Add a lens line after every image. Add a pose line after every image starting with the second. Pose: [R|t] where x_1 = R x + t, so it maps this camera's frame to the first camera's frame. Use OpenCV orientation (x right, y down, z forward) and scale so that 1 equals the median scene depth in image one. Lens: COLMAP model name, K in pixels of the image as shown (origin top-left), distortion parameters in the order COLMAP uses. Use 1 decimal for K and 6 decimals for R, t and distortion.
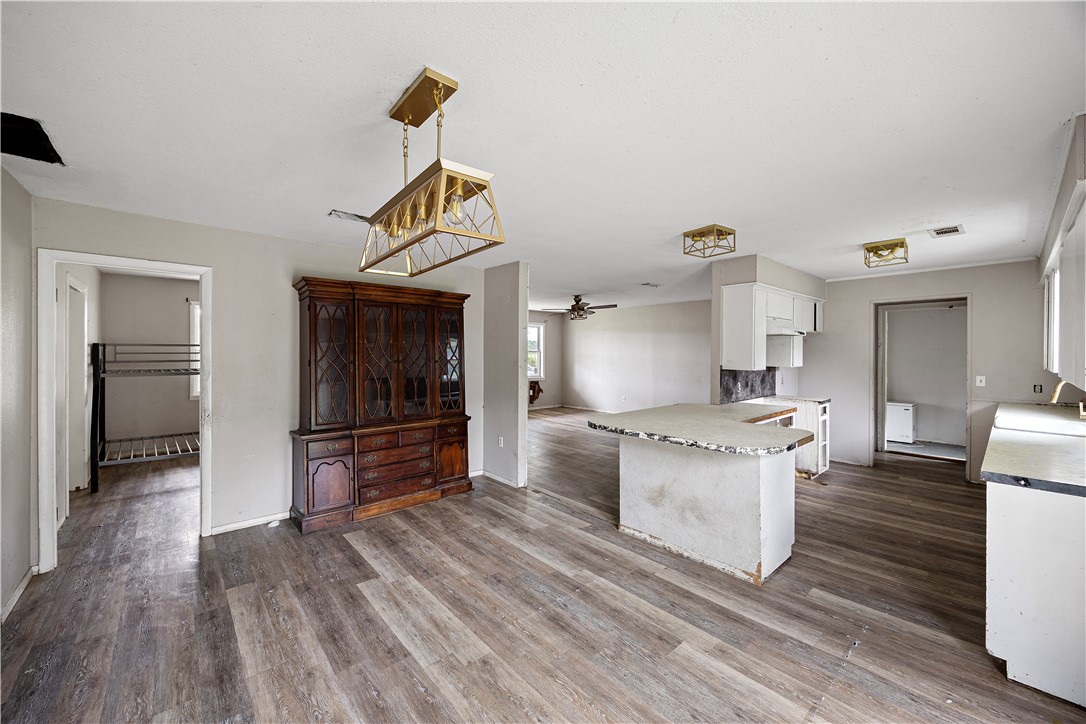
lens RADIAL K [[414.8, 0, 538.3], [0, 414.8, 352.2], [0, 0, 1]] dist [-0.006441, 0.000438]
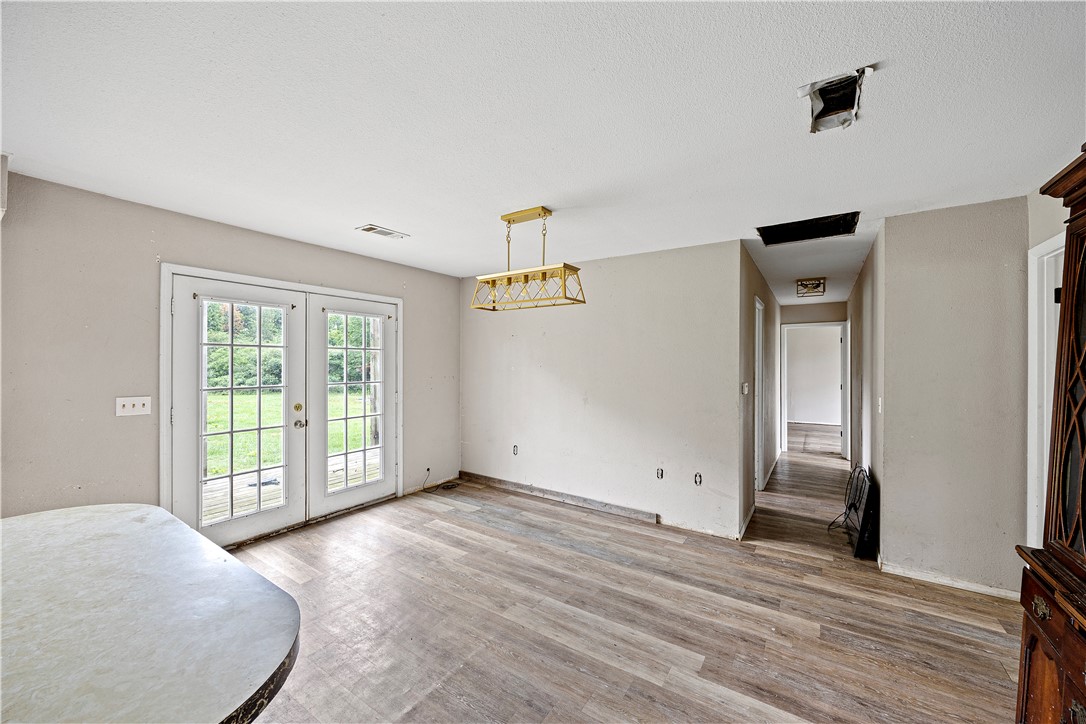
lens RADIAL K [[414.8, 0, 540.2], [0, 414.8, 363.7], [0, 0, 1]] dist [-0.006441, 0.000438]
pose [[-0.967261, -0.007333, -0.253678, 0.061005], [-0.008089, 0.999965, 0.001936, 0.012398], [0.253655, 0.003925, -0.967287, 1.651671]]
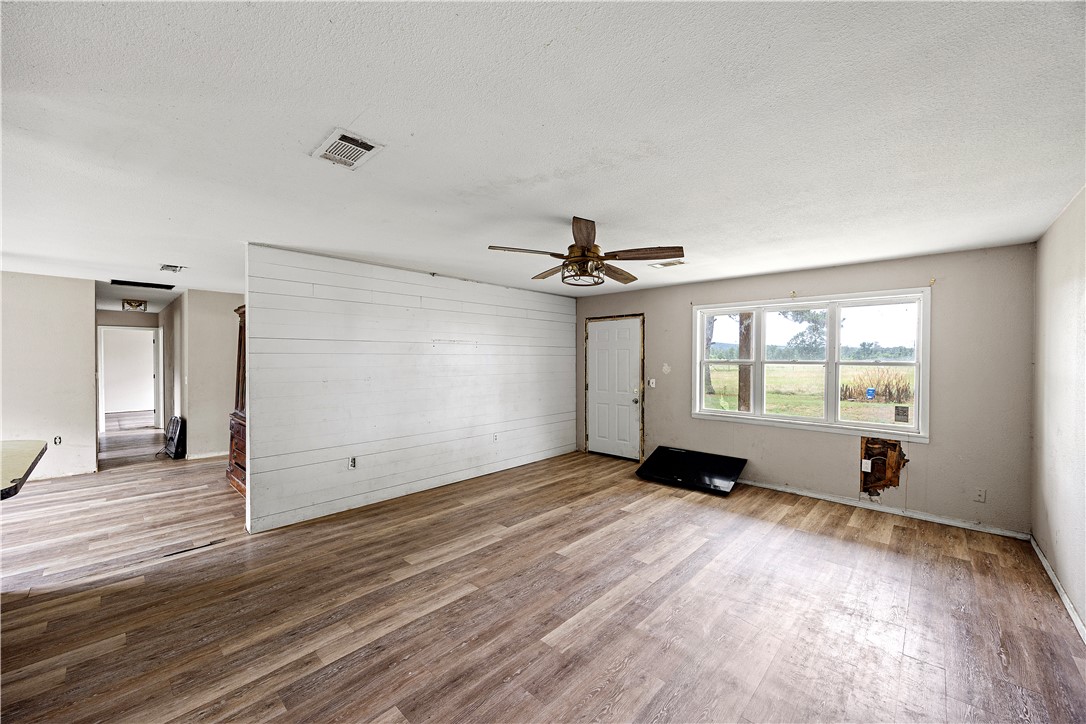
lens RADIAL K [[414.8, 0, 555.6], [0, 414.8, 364.4], [0, 0, 1]] dist [-0.006441, 0.000438]
pose [[0.110783, 0.009828, -0.993796, 1.399944], [-0.008532, 0.999924, 0.008938, -0.010968], [0.993808, 0.007489, 0.110859, 2.595223]]
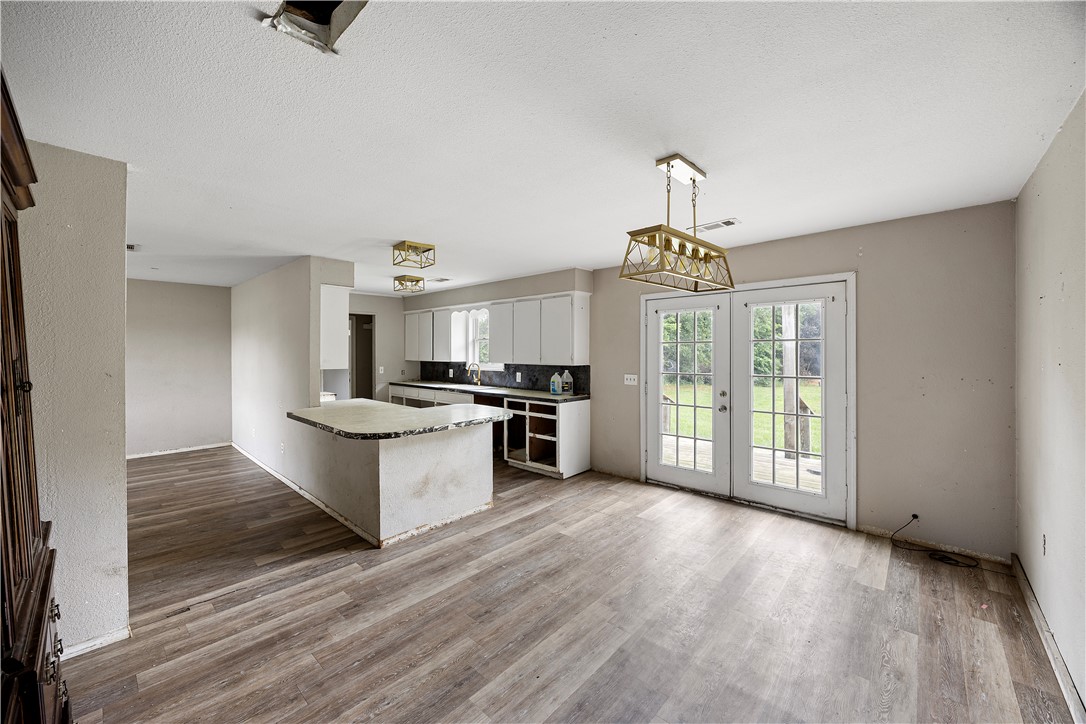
lens RADIAL K [[414.8, 0, 545.3], [0, 414.8, 348.8], [0, 0, 1]] dist [-0.006441, 0.000438]
pose [[-0.106236, 0.003895, 0.994333, -0.992569], [0.004222, 0.999985, -0.003466, -0.003187], [-0.994332, 0.003829, -0.106251, 0.978472]]
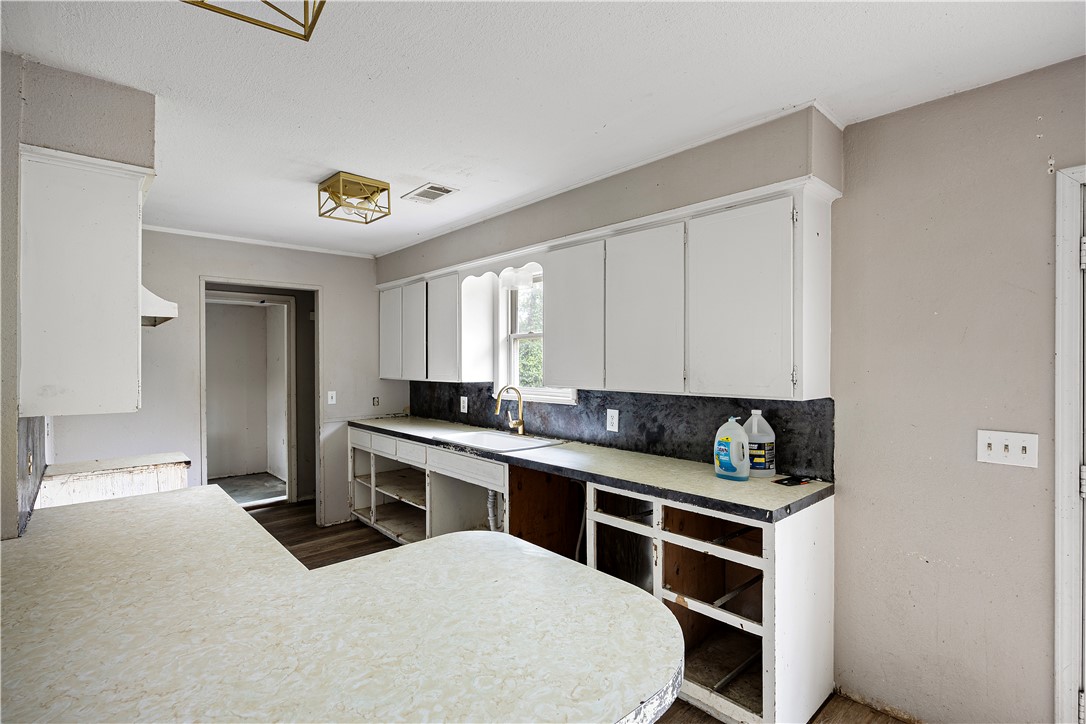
lens RADIAL K [[516.9, 0, 558.7], [0, 516.9, 369.3], [0, 0, 1]] dist [-0.010465, 0.000141]
pose [[-0.030129, -0.014438, 0.999442, 0.093095], [0.005707, 0.999877, 0.014617, 0.005413], [-0.999530, 0.006144, -0.030043, 1.045683]]
